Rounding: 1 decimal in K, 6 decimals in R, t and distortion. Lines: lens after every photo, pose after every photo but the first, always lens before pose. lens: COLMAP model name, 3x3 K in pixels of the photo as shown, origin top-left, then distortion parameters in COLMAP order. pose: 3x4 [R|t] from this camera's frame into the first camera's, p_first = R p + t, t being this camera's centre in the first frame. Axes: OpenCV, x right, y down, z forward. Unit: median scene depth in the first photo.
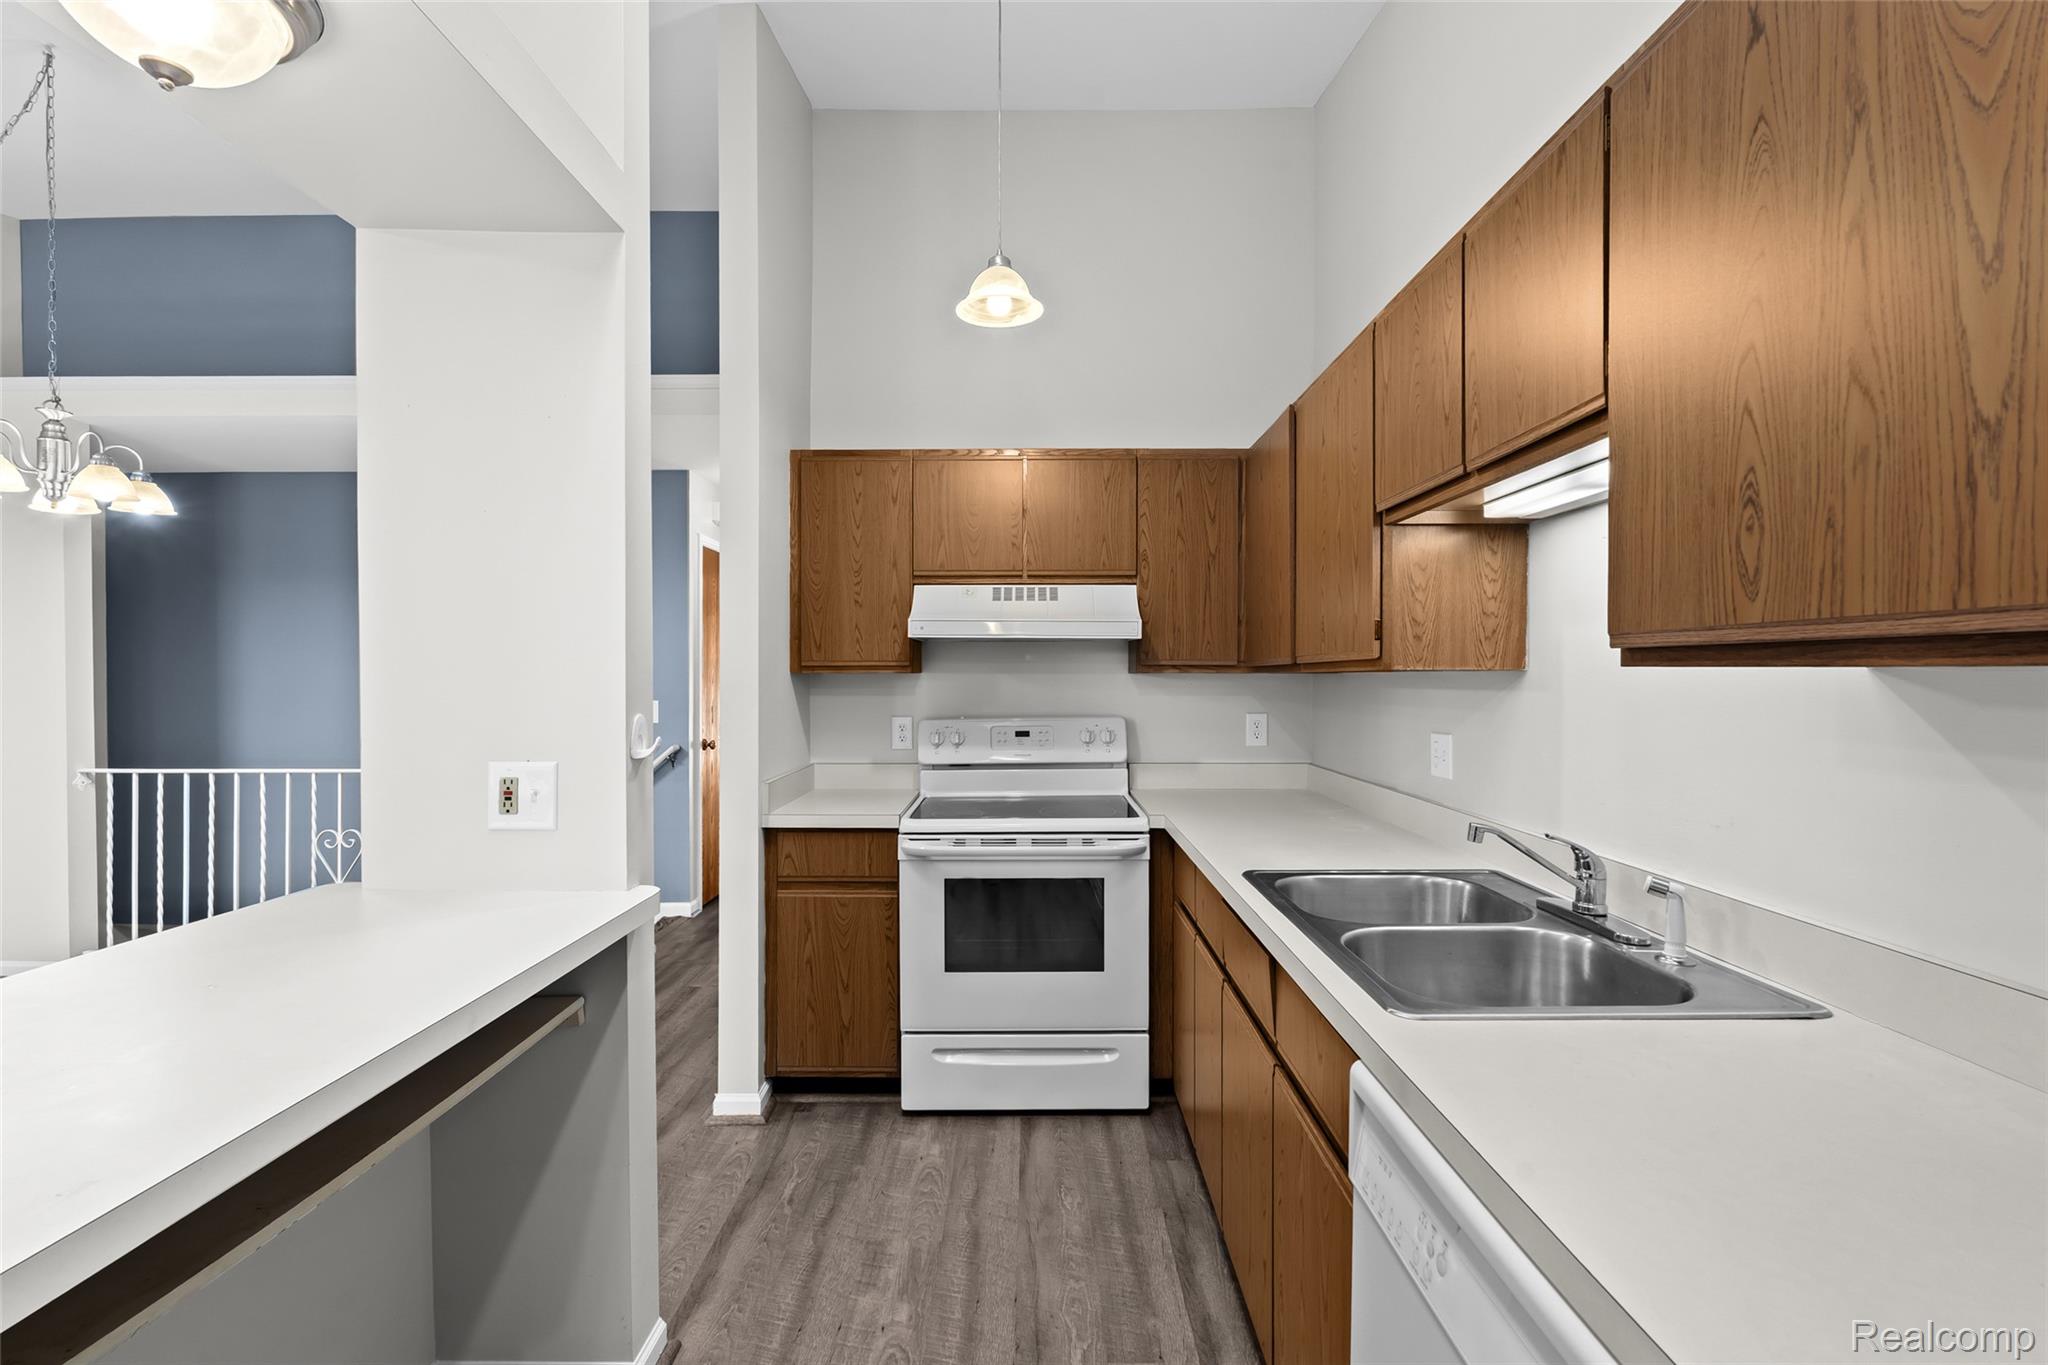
lens RADIAL K [[904.0, 0, 1023.7], [0, 904.0, 684.0], [0, 0, 1]] dist [-0.009286, 0.002596]
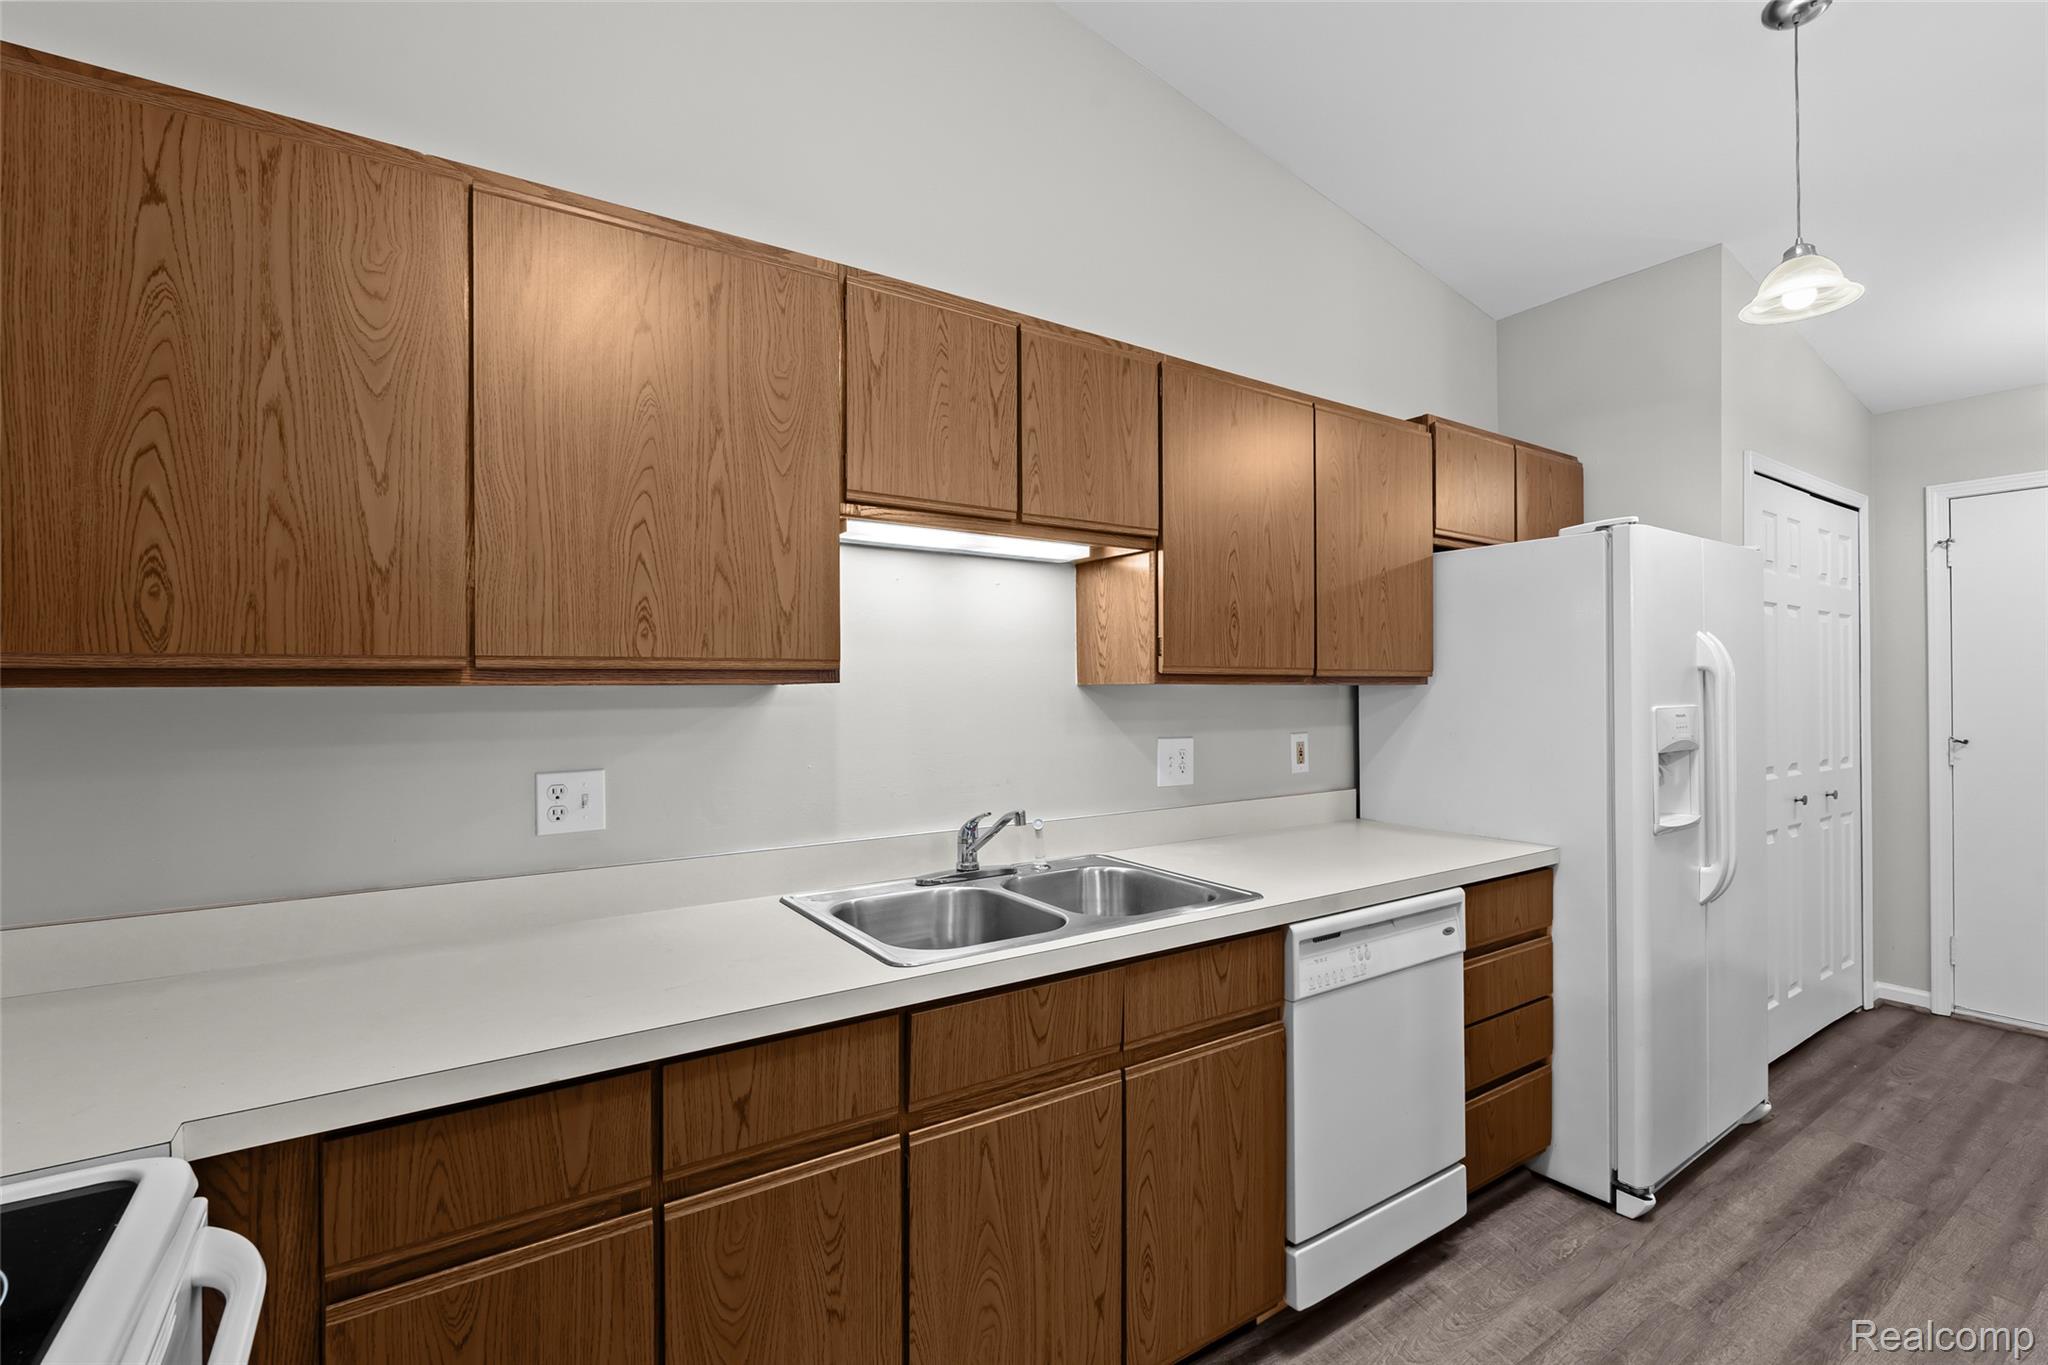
lens RADIAL K [[904.0, 0, 1024.7], [0, 904.0, 680.1], [0, 0, 1]] dist [-0.009286, 0.002596]
pose [[-0.561010, 0.006277, 0.827785, -0.323737], [0.010049, 0.999949, -0.000772, -0.013075], [-0.827748, 0.007885, -0.561044, 1.053073]]
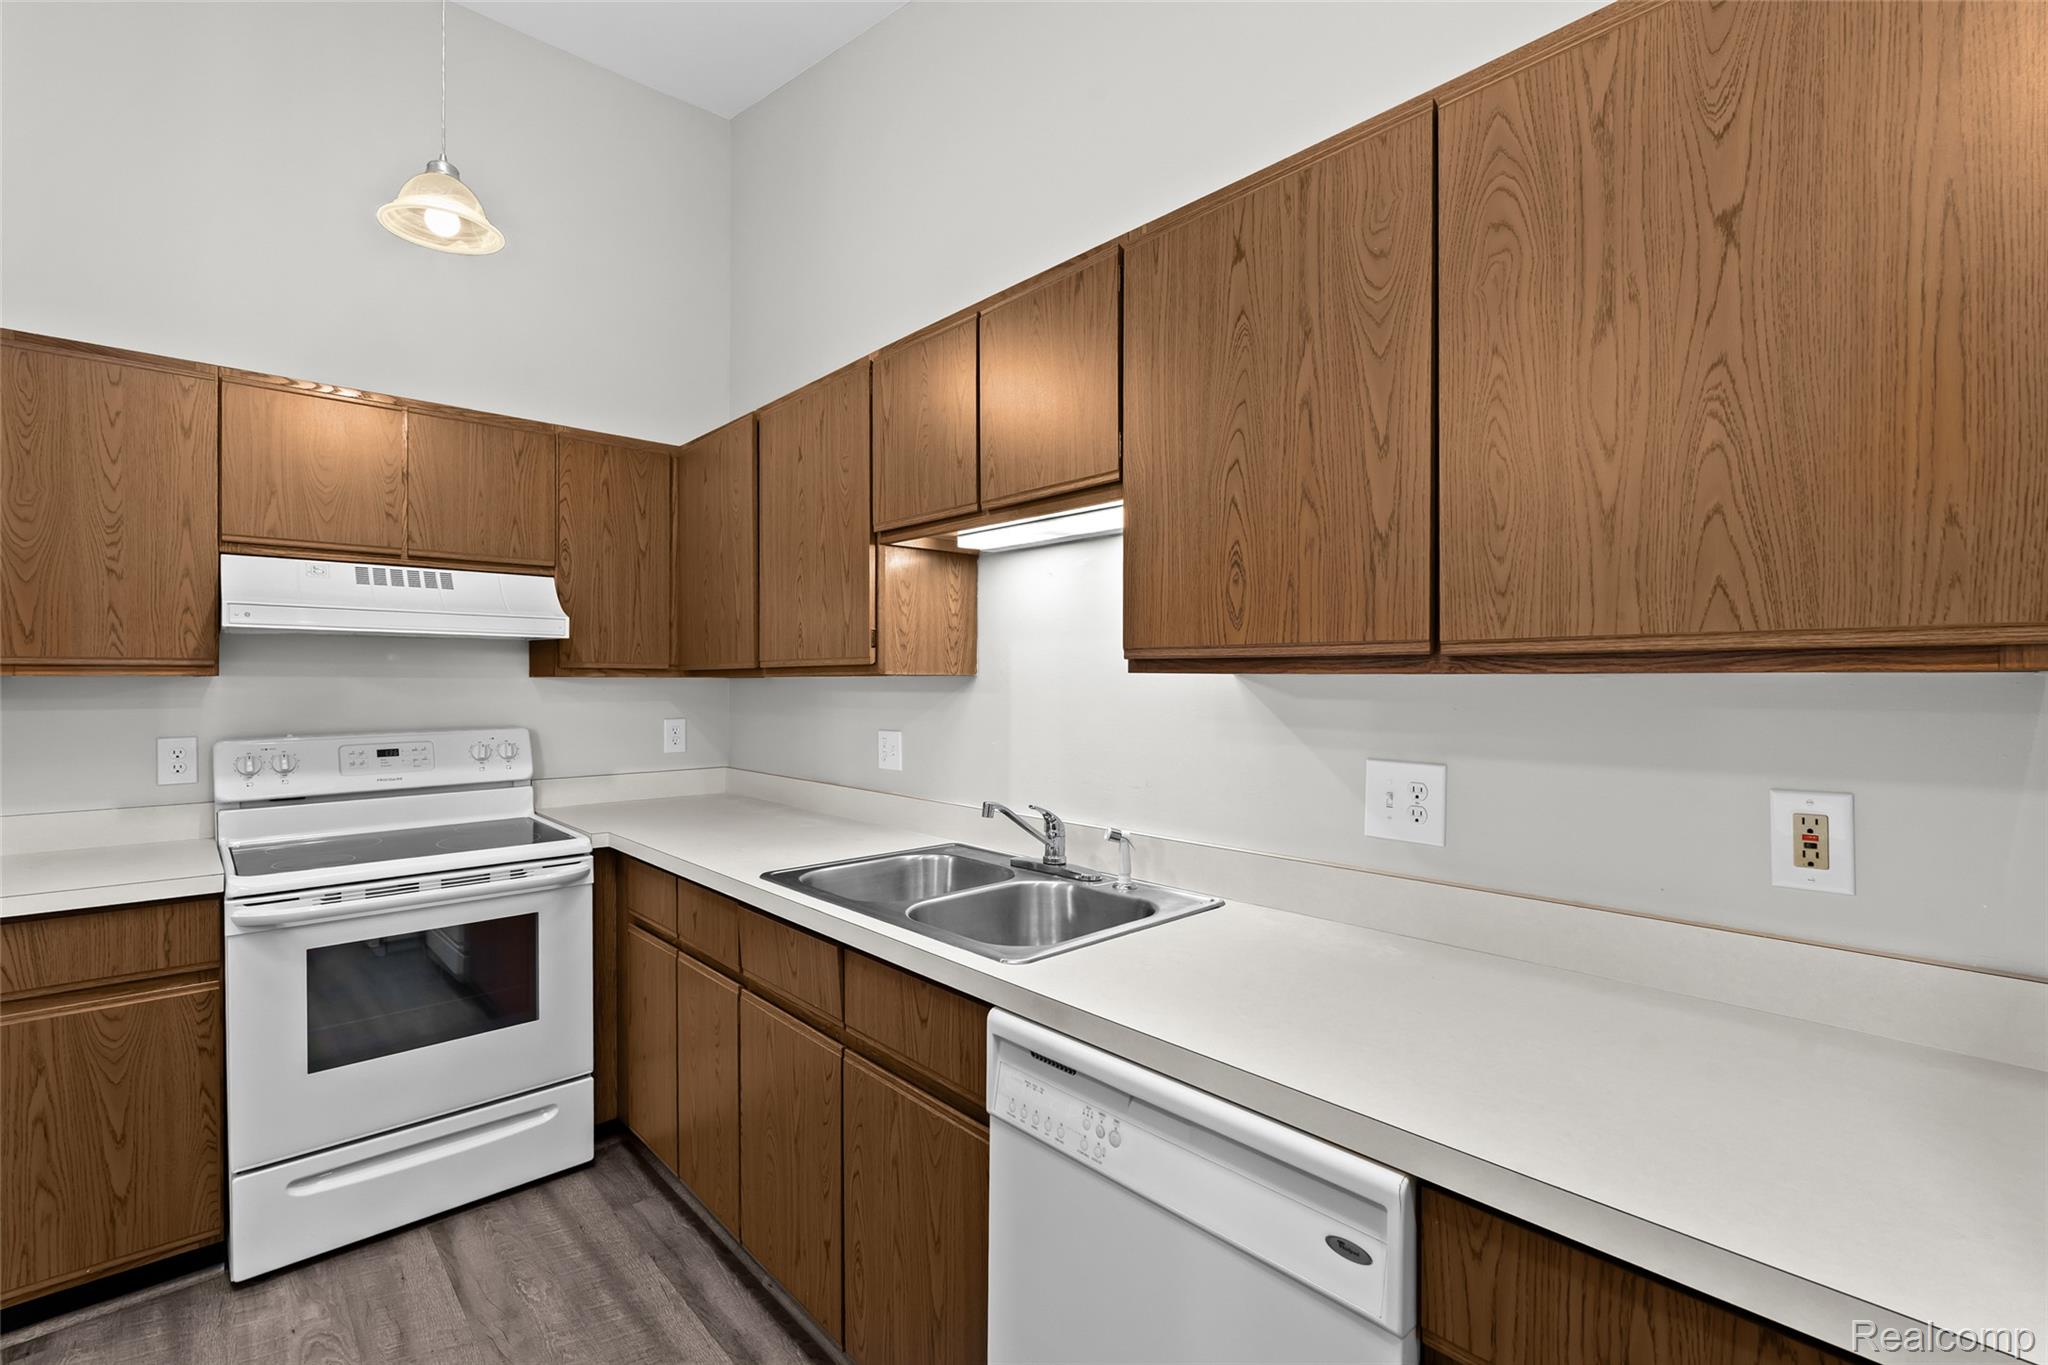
lens RADIAL K [[904.0, 0, 1023.2], [0, 904.0, 683.1], [0, 0, 1]] dist [-0.009286, 0.002596]
pose [[0.733813, -0.002228, 0.679348, -0.180604], [0.006156, 0.999975, -0.003370, -0.000140], [-0.679324, 0.006655, 0.733808, 0.050384]]
